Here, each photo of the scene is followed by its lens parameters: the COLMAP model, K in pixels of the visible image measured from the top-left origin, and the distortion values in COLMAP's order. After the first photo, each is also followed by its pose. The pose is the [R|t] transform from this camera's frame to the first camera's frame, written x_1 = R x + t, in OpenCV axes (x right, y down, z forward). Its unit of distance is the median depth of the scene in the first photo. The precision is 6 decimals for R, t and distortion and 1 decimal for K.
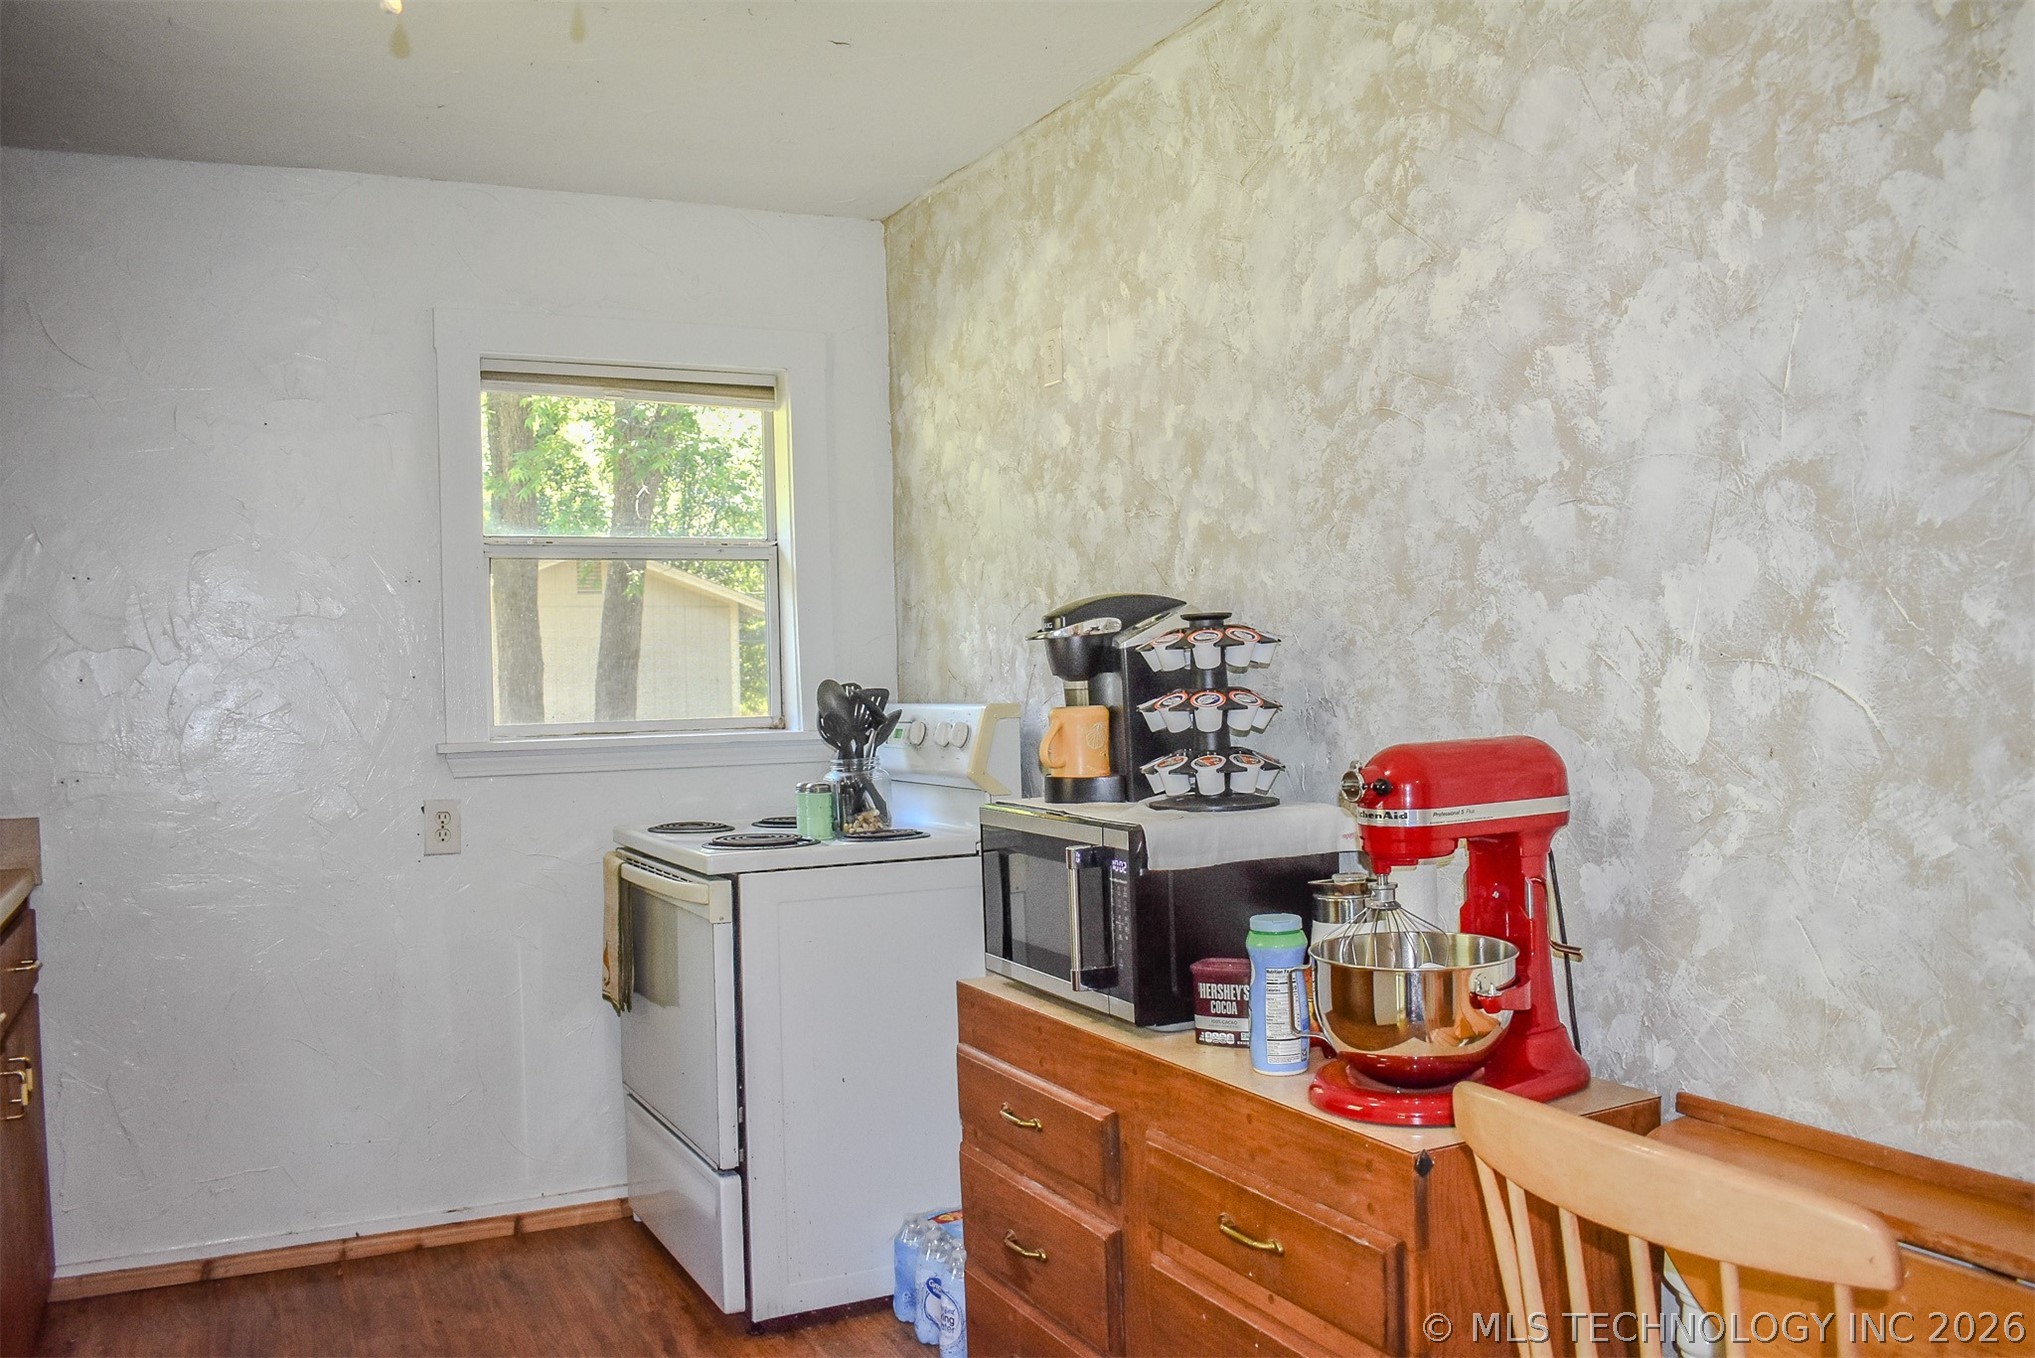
lens RADIAL K [[1620.3, 0, 1044.1], [0, 1620.3, 677.9], [0, 0, 1]] dist [-0.095619, 0.017291]
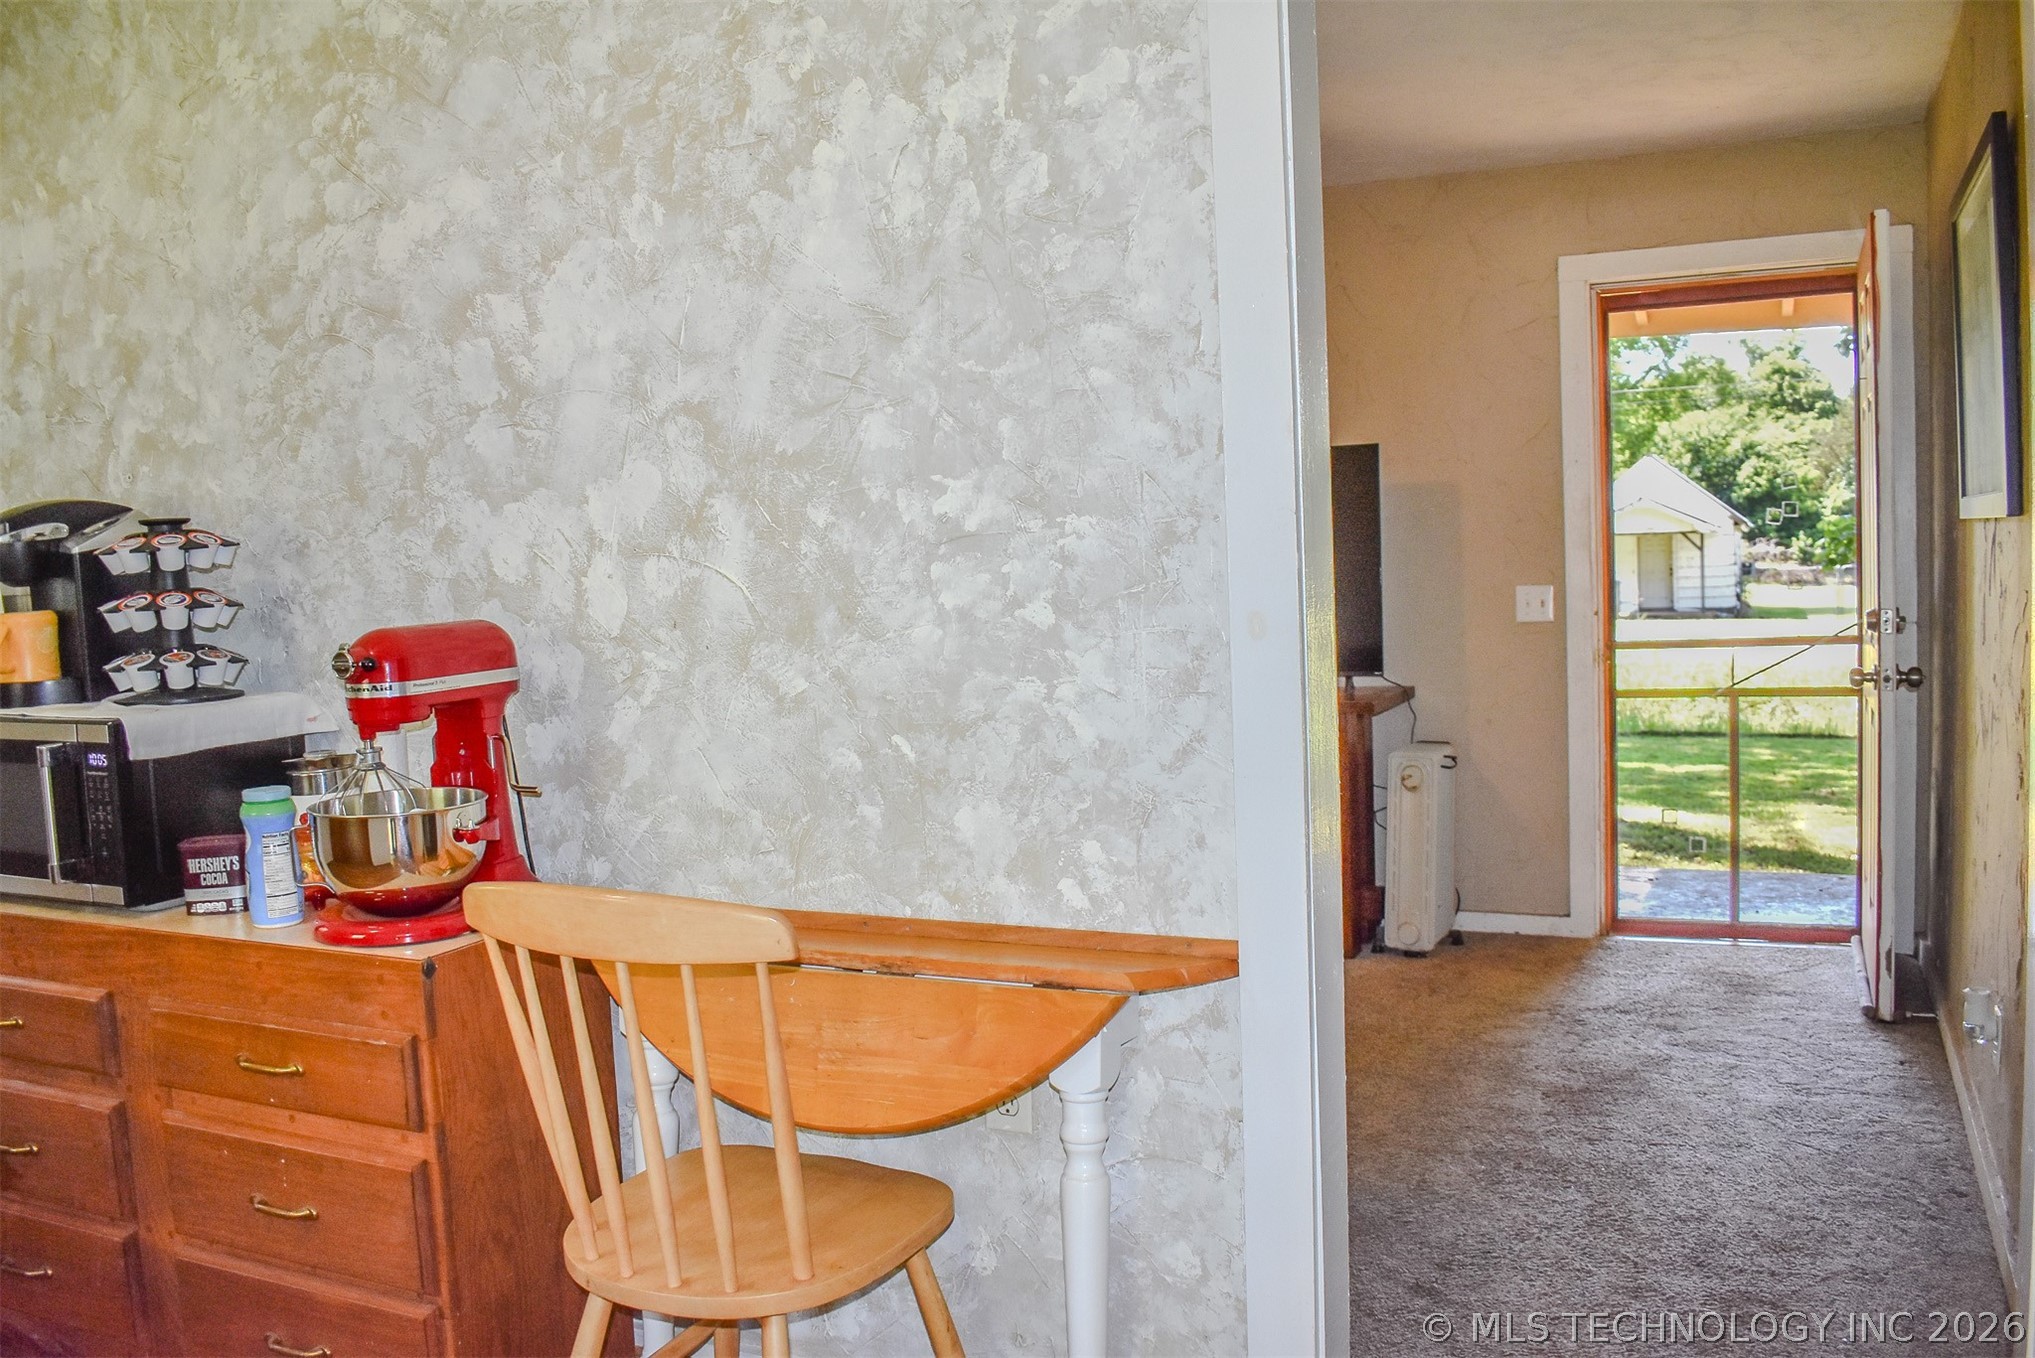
lens RADIAL K [[1620.3, 0, 1035.9], [0, 1620.3, 684.3], [0, 0, 1]] dist [-0.095619, 0.017291]
pose [[0.777905, -0.053789, 0.626076, -0.133144], [0.016886, 0.997759, 0.064740, 0.013832], [-0.628155, -0.039790, 0.777070, -0.202482]]
